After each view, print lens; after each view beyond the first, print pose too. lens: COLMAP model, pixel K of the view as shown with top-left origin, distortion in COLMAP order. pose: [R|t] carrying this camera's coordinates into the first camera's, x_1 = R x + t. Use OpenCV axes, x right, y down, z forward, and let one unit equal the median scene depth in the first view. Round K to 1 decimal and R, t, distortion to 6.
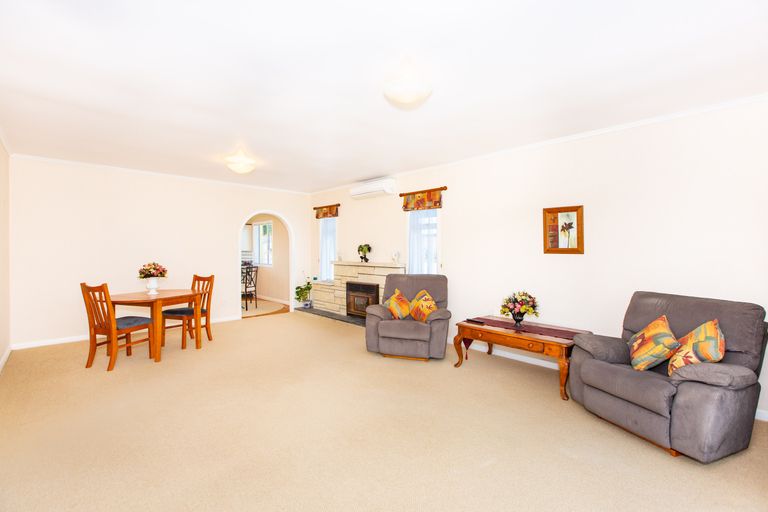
lens RADIAL K [[353.5, 0, 382.1], [0, 353.5, 245.4], [0, 0, 1]] dist [-0.000516, -0.000114]
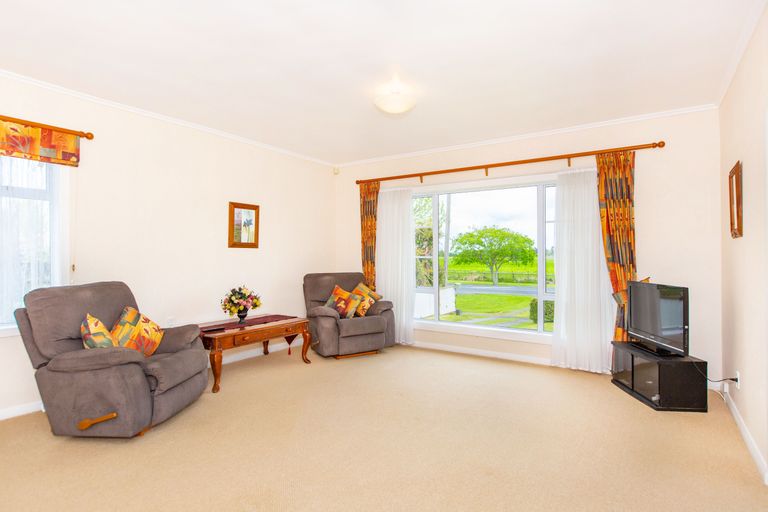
lens RADIAL K [[396.4, 0, 386.2], [0, 396.4, 244.2], [0, 0, 1]] dist [0.002199, 0.000179]
pose [[-0.227001, 0.026460, 0.973535, -0.743955], [-0.008483, 0.999539, -0.029145, 0.043365], [-0.973858, -0.014874, -0.226672, 0.860013]]
